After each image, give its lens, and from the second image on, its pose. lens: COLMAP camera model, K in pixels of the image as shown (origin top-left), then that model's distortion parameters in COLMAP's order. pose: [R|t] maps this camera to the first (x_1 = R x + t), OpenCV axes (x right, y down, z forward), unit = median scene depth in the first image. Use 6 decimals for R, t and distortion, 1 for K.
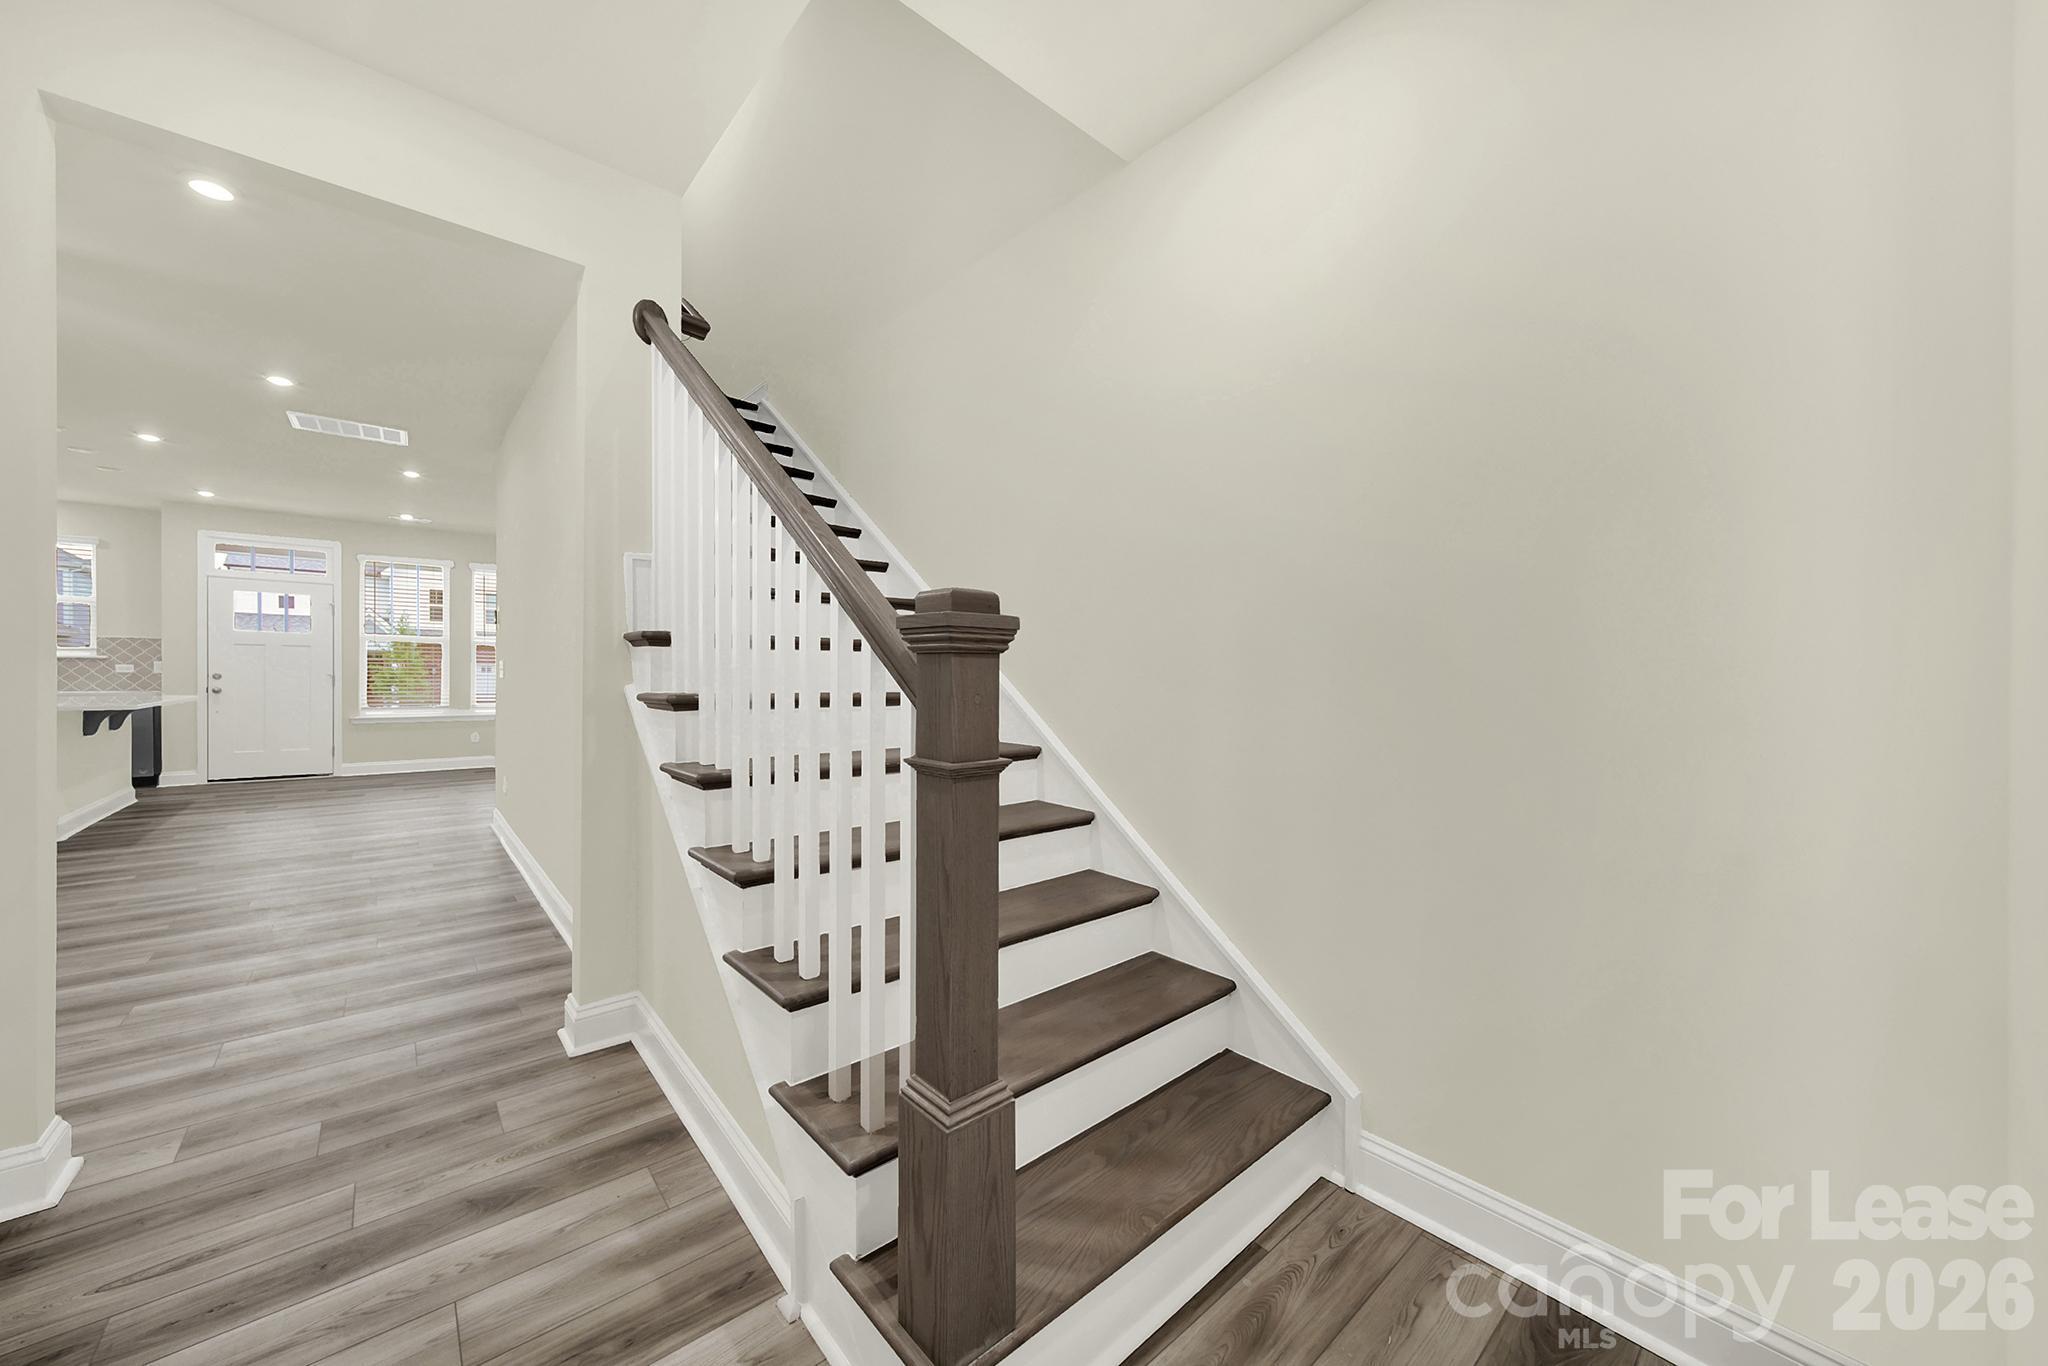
lens RADIAL K [[732.8, 0, 1000.7], [0, 732.8, 690.6], [0, 0, 1]] dist [-0.000688, -0.000724]
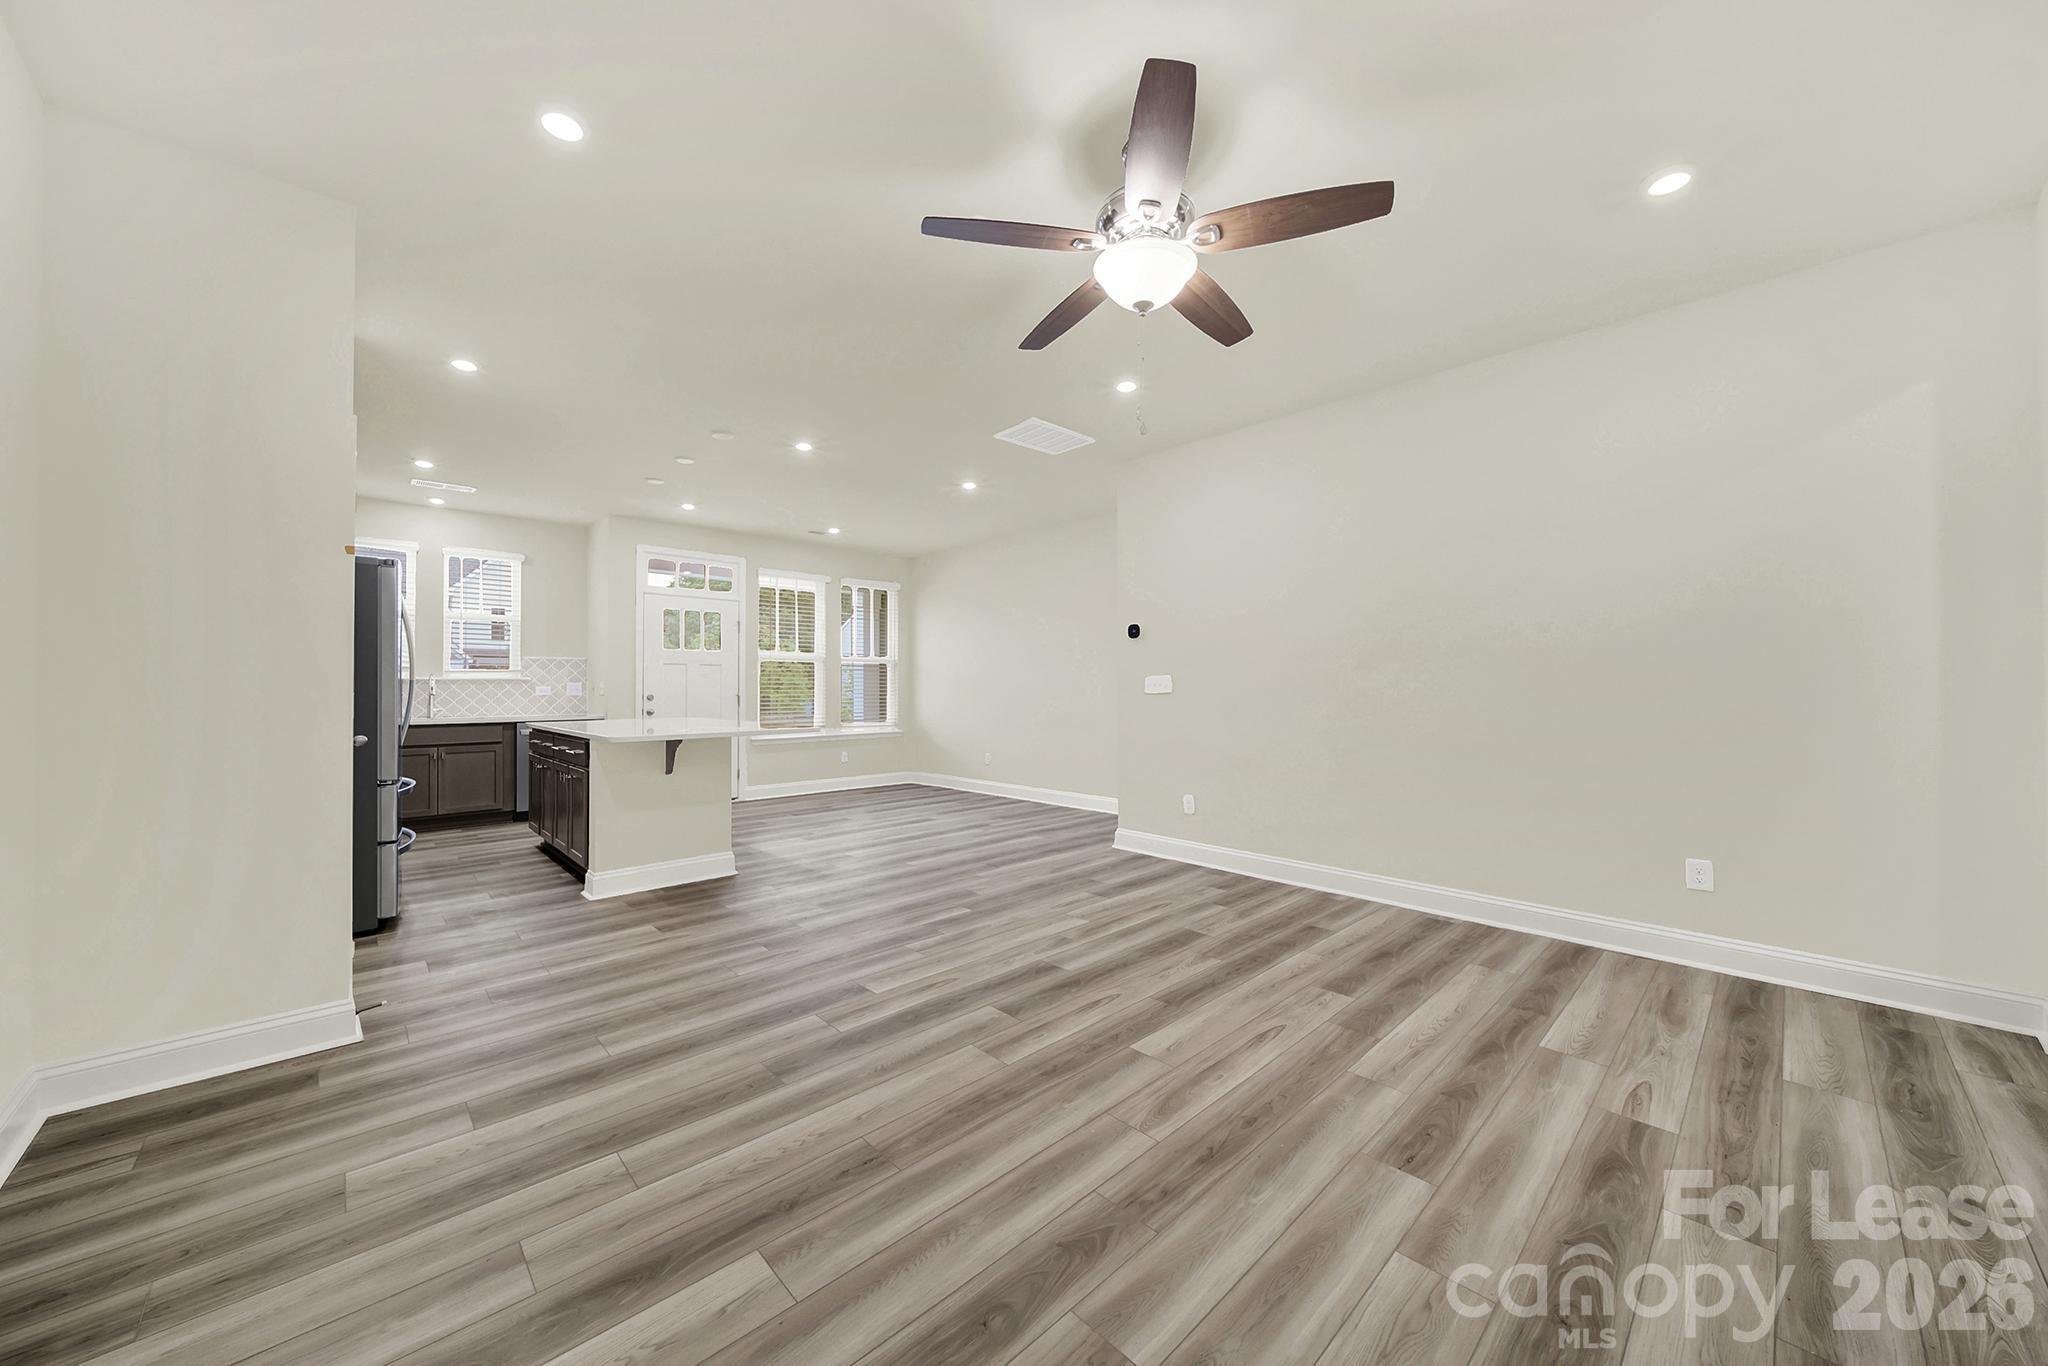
lens RADIAL K [[732.8, 0, 1007.8], [0, 732.8, 677.5], [0, 0, 1]] dist [-0.000688, -0.000724]
pose [[0.998605, -0.011173, 0.051607, -0.657692], [0.012962, 0.999322, -0.034472, -0.006976], [-0.051186, 0.035093, 0.998072, 0.023629]]
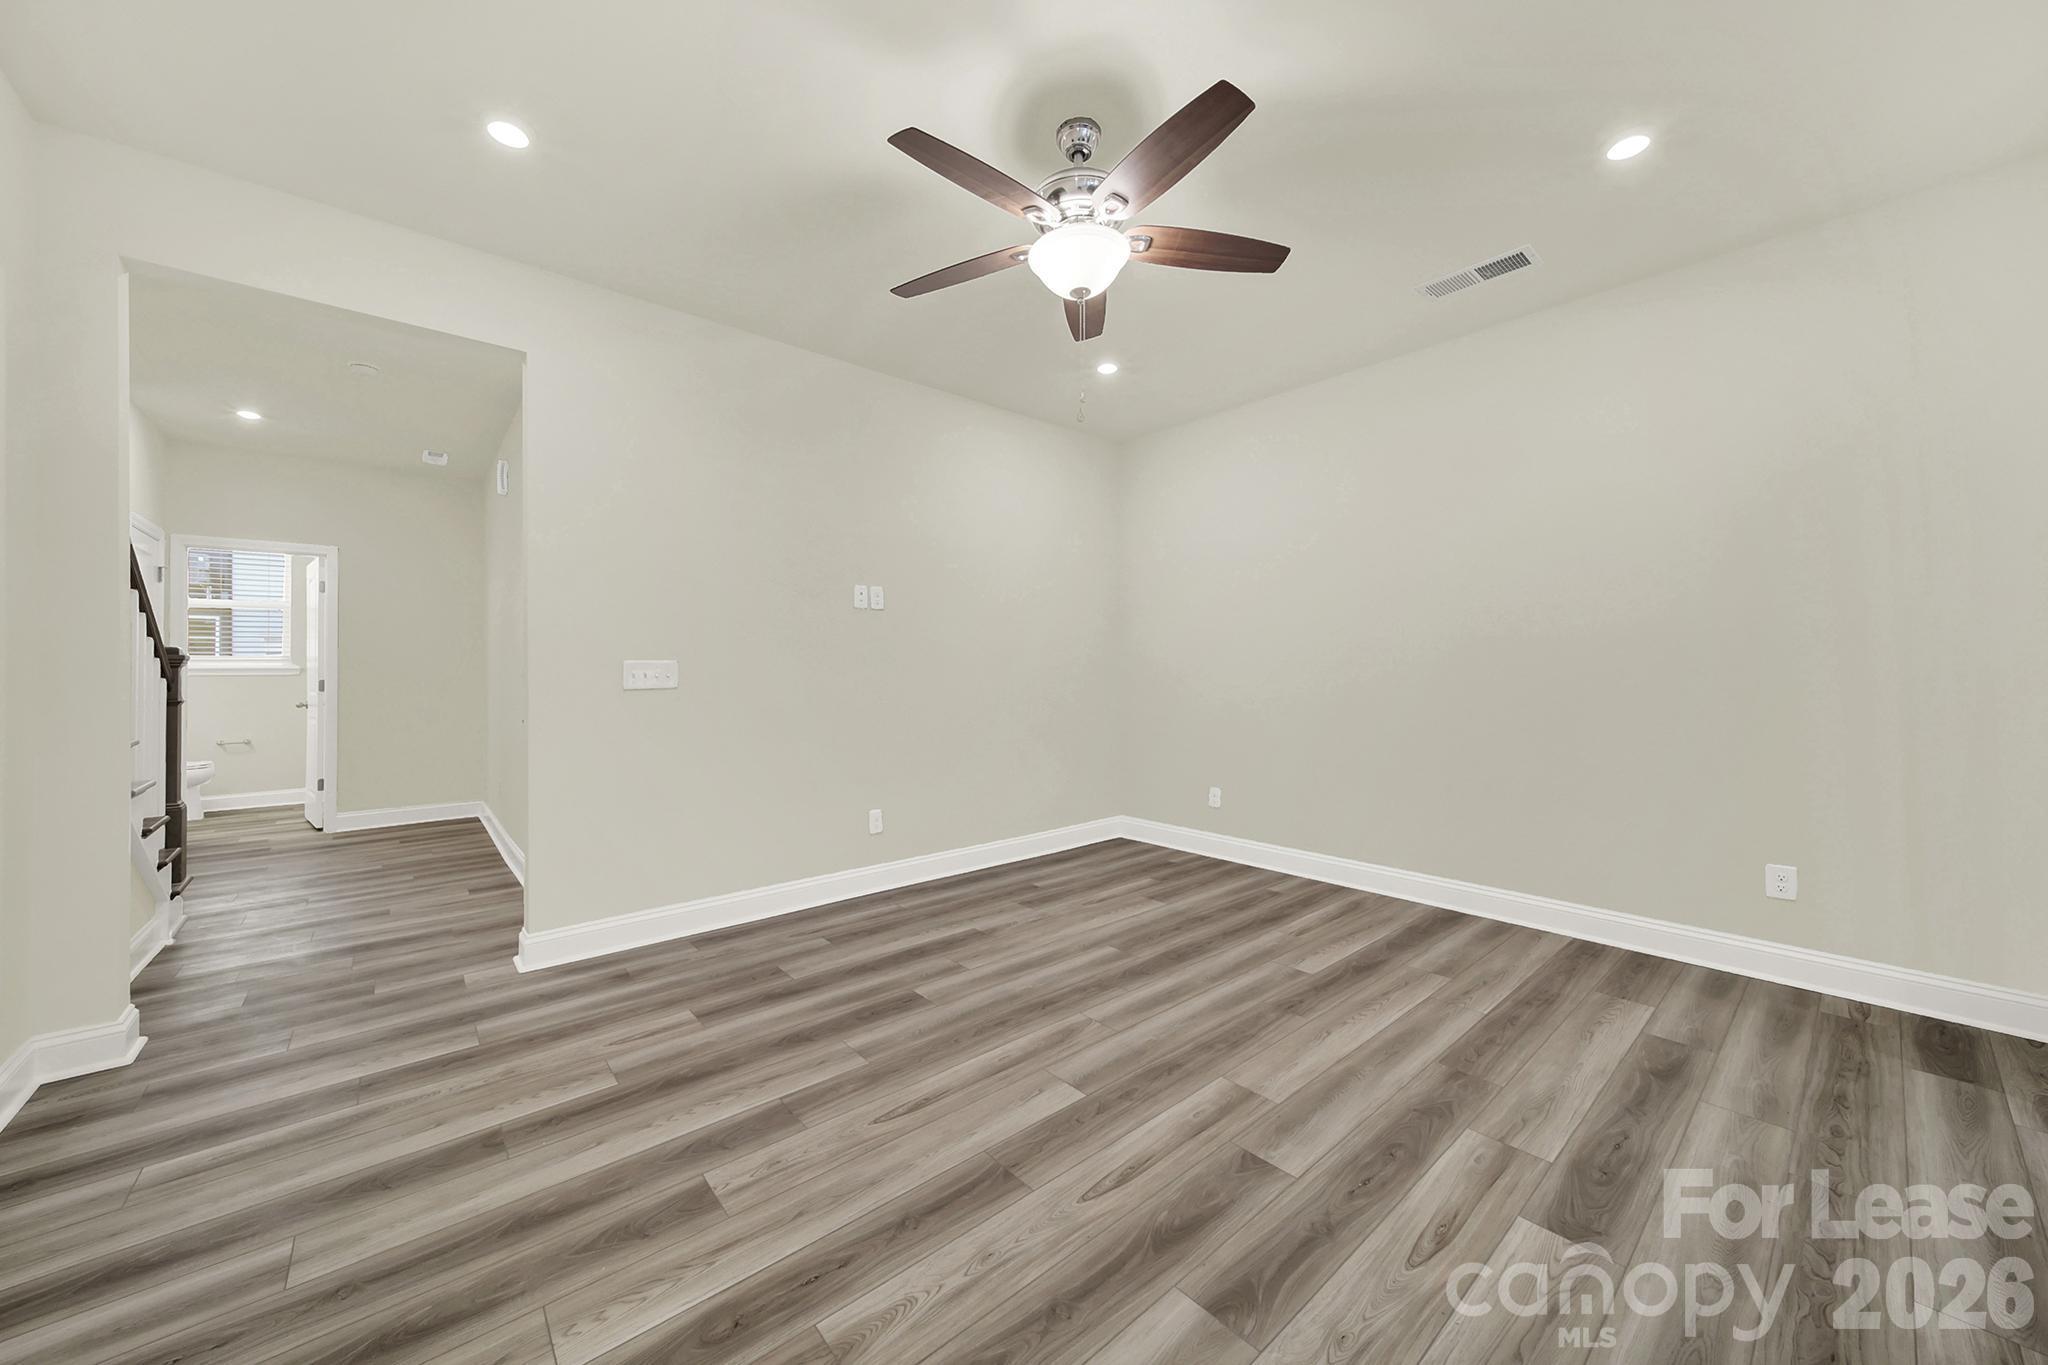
lens RADIAL K [[732.8, 0, 1010.6], [0, 732.8, 661.3], [0, 0, 1]] dist [-0.000688, -0.000724]
pose [[-0.999986, -0.004168, -0.003309, -0.558769], [-0.004187, 0.999975, 0.005685, -0.018552], [0.003285, 0.005698, -0.999978, 0.626808]]
